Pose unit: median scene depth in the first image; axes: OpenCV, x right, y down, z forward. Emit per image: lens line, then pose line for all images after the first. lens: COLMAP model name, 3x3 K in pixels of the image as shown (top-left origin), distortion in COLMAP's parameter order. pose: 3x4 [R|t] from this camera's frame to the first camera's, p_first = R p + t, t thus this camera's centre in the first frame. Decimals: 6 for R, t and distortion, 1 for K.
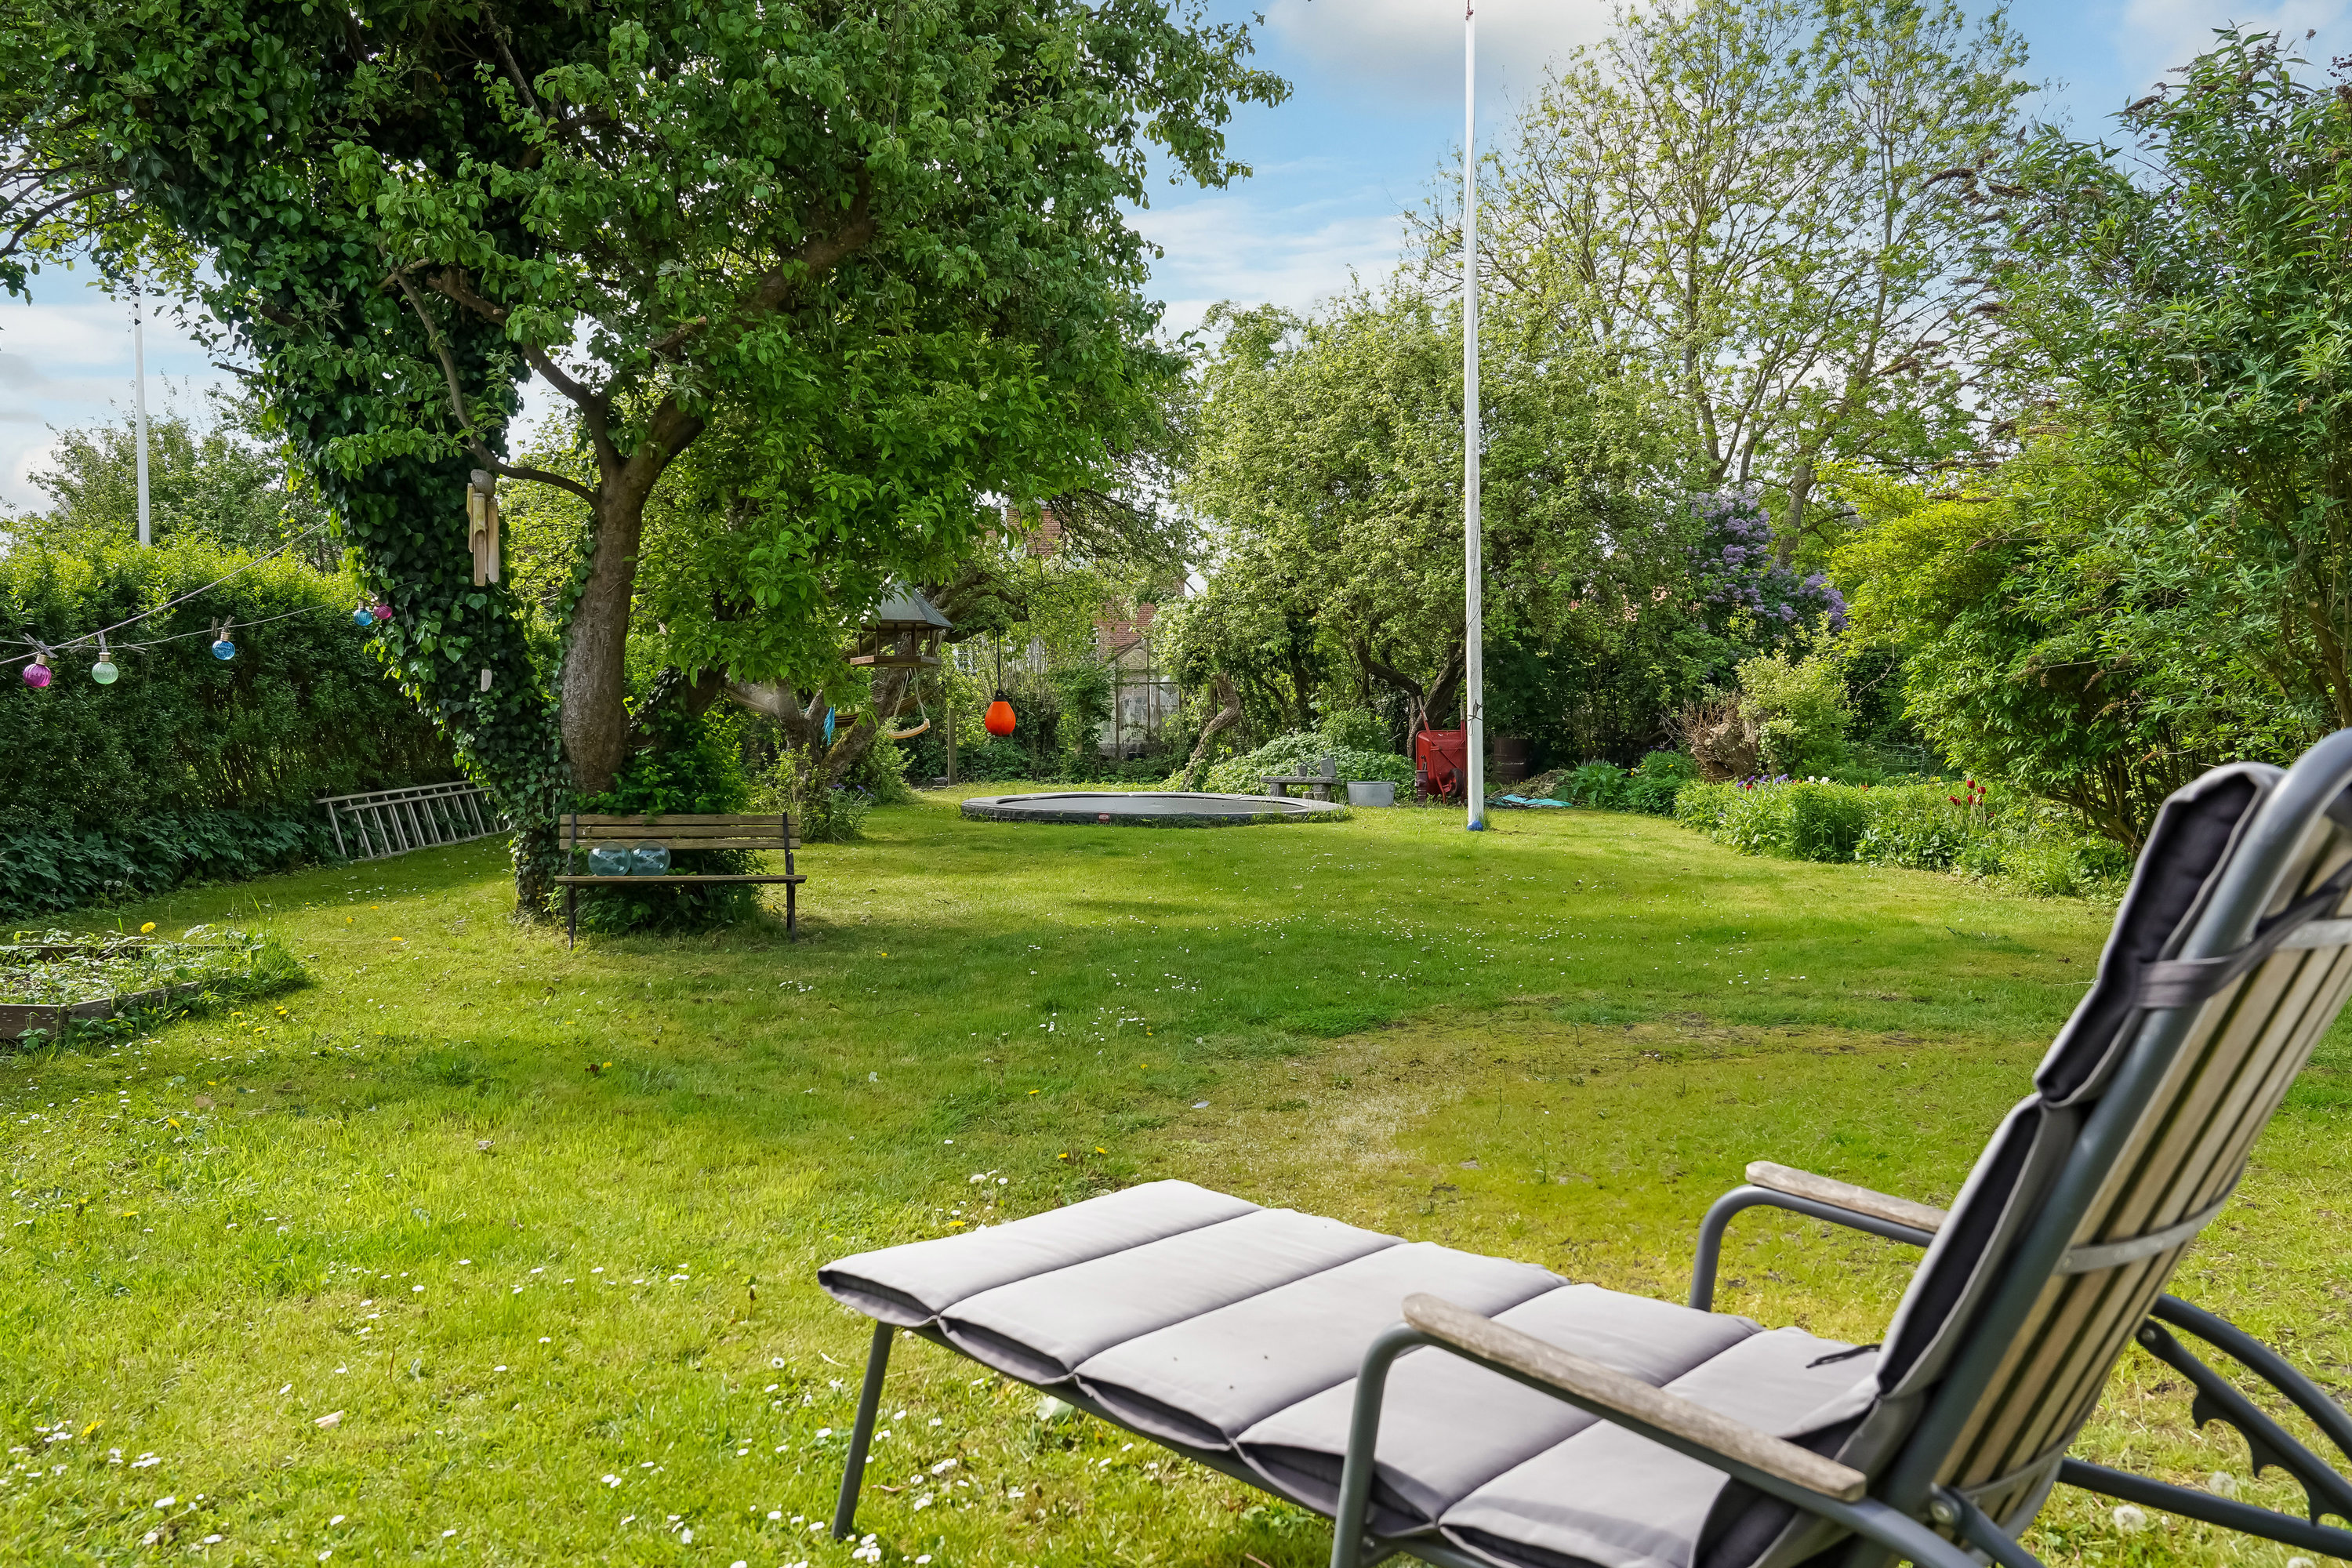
lens RADIAL K [[1594.4, 0, 1174.7], [0, 1594.4, 803.2], [0, 0, 1]] dist [0.018528, 0.023433]
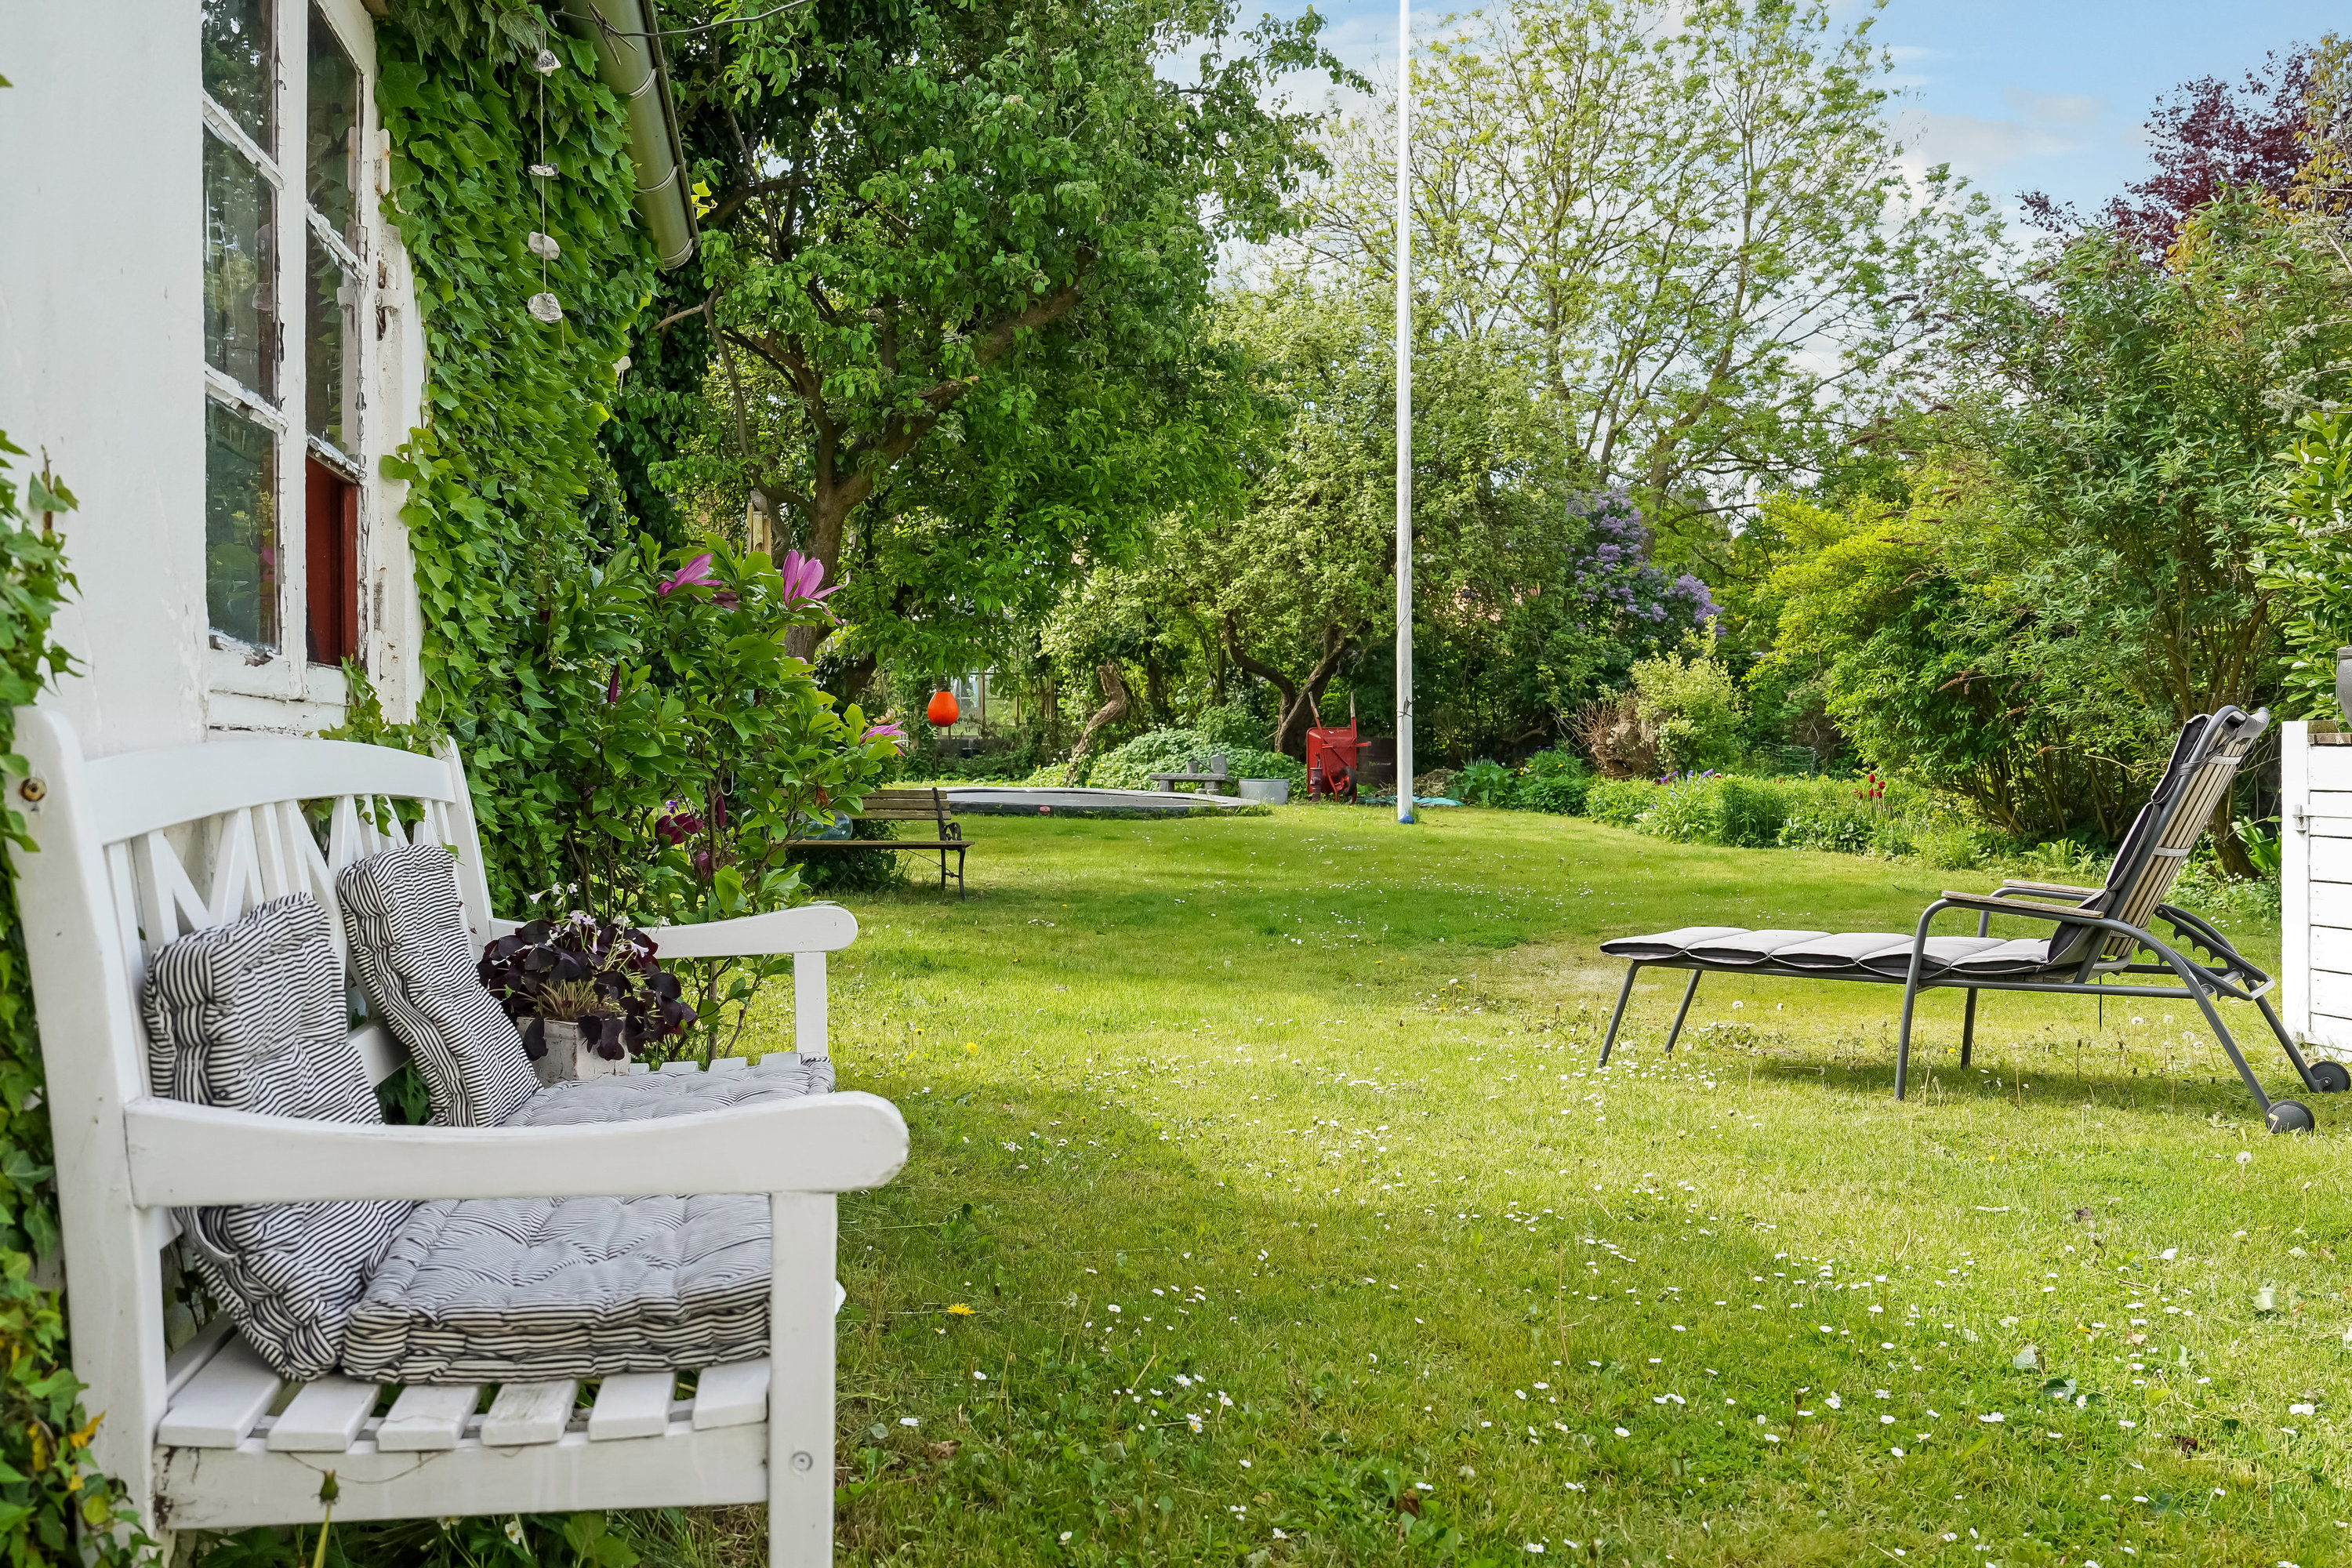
lens RADIAL K [[1996.9, 0, 1176.0], [0, 1996.9, 784.0], [0, 0, 1]] dist [0.109407, 0.001763]
pose [[0.984119, 0.007423, 0.177354, -0.184659], [-0.004037, 0.999803, -0.019442, 0.016957], [-0.177463, 0.018417, 0.983955, -0.239213]]
